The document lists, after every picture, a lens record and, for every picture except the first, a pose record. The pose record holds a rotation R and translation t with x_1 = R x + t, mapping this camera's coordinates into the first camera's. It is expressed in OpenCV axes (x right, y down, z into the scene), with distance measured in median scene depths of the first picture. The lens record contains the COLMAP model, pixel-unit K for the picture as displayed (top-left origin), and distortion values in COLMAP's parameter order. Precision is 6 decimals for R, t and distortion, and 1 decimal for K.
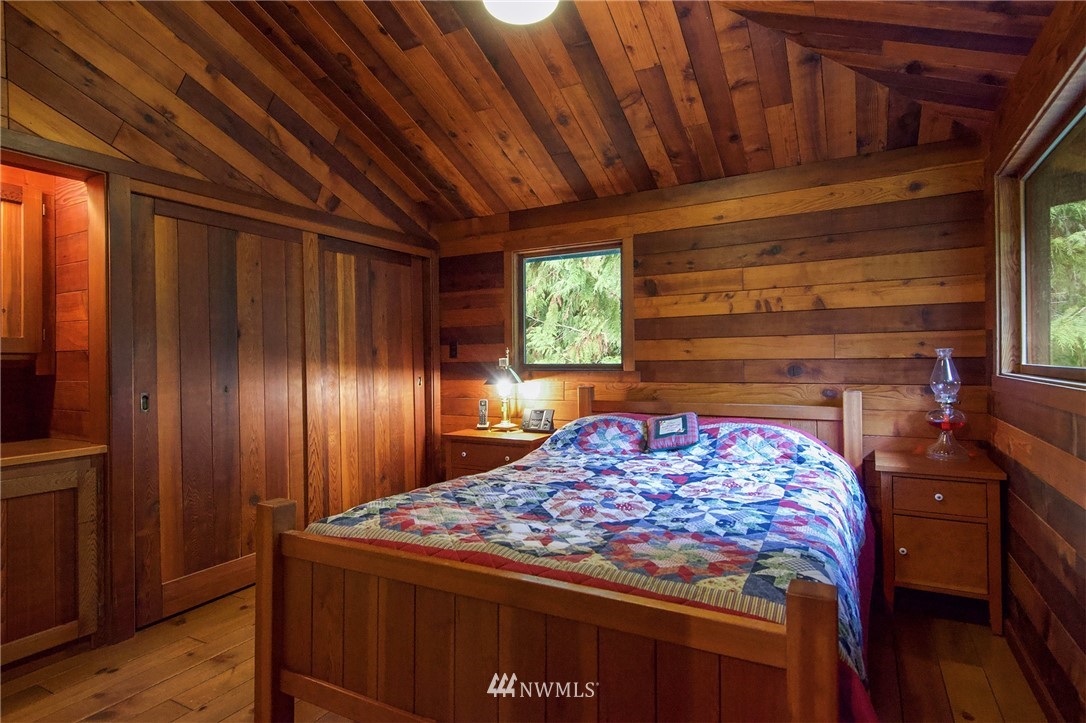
lens RADIAL K [[584.7, 0, 559.1], [0, 584.7, 359.4], [0, 0, 1]] dist [0.032154, -0.025623]
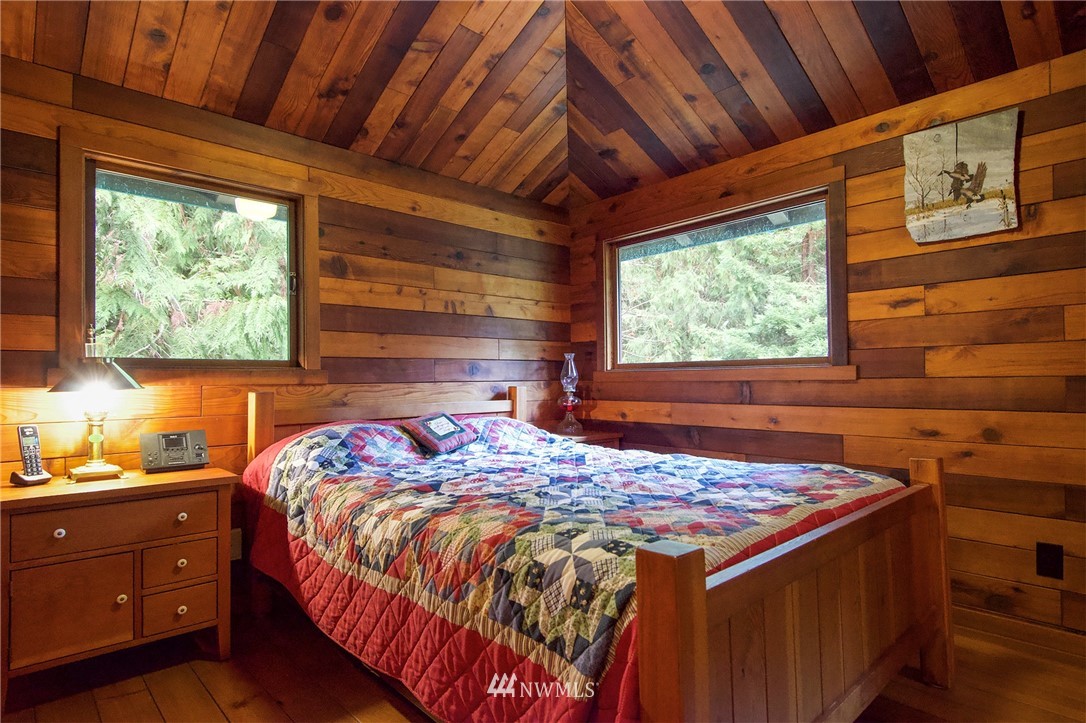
lens RADIAL K [[560.3, 0, 542.1], [0, 560.3, 365.4], [0, 0, 1]] dist [0.033639, 0.000022]
pose [[0.327451, 0.031502, 0.944343, -0.527601], [0.010319, 0.999265, -0.036912, 0.049518], [-0.944812, 0.021831, 0.326886, 0.524461]]
